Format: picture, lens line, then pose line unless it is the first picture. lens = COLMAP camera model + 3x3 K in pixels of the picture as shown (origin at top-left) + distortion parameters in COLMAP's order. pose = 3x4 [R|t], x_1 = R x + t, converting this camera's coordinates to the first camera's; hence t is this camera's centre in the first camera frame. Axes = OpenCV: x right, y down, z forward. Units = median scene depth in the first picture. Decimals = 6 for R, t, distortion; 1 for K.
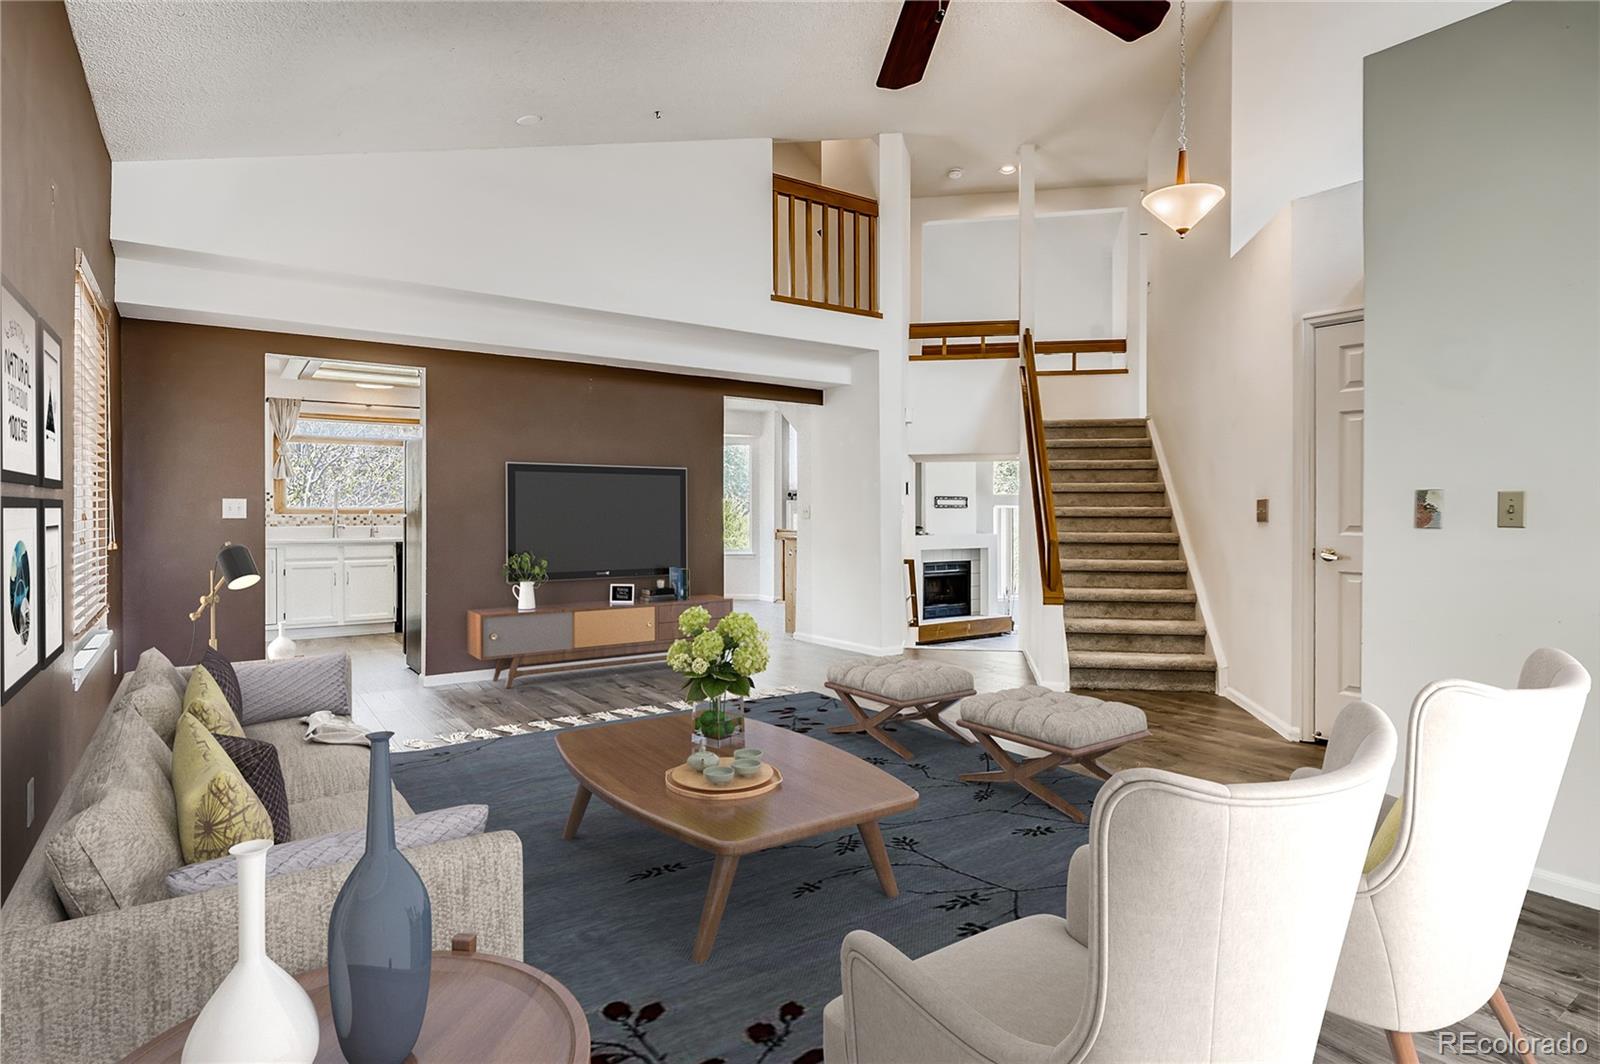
lens RADIAL K [[831.7, 0, 800.0], [0, 831.7, 532.0], [0, 0, 1]] dist [0.000057, 0.000003]
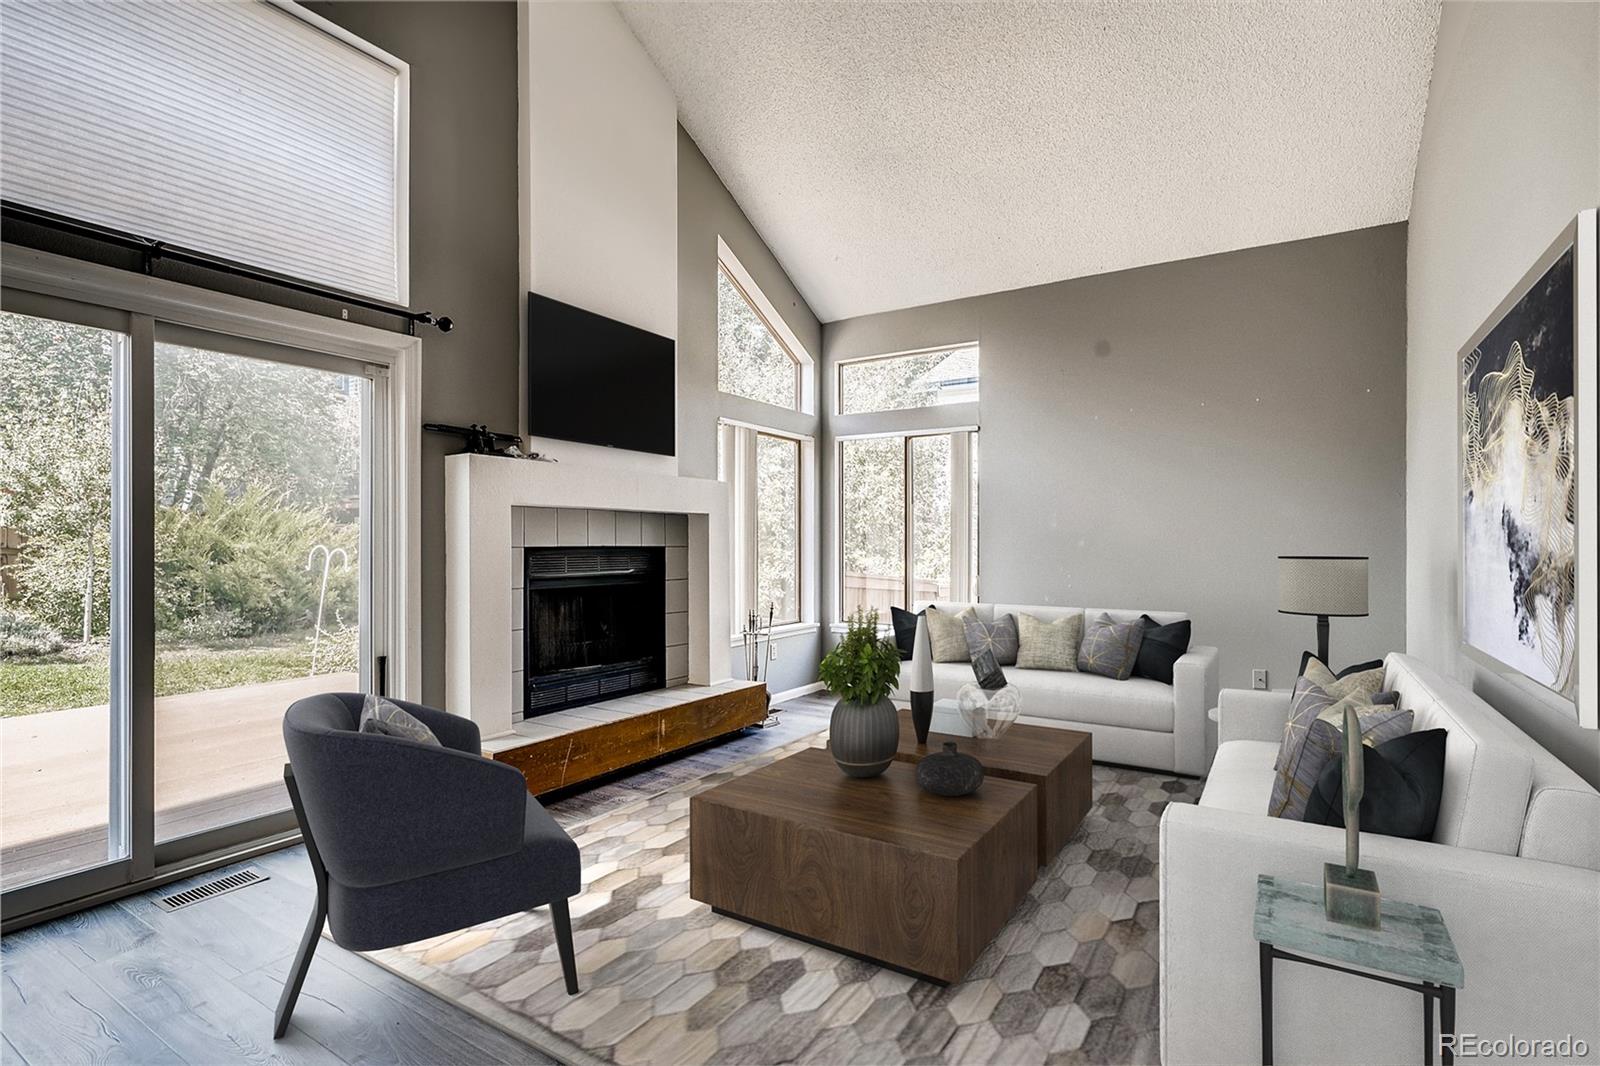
lens RADIAL K [[751.2, 0, 800.0], [0, 751.2, 533.0], [0, 0, 1]] dist [-0.001638, -0.000059]
pose [[0.918537, 0.002164, 0.395329, 0.125782], [0.009958, 0.999541, -0.028608, 0.038933], [-0.395209, 0.030214, 0.918094, 0.657435]]
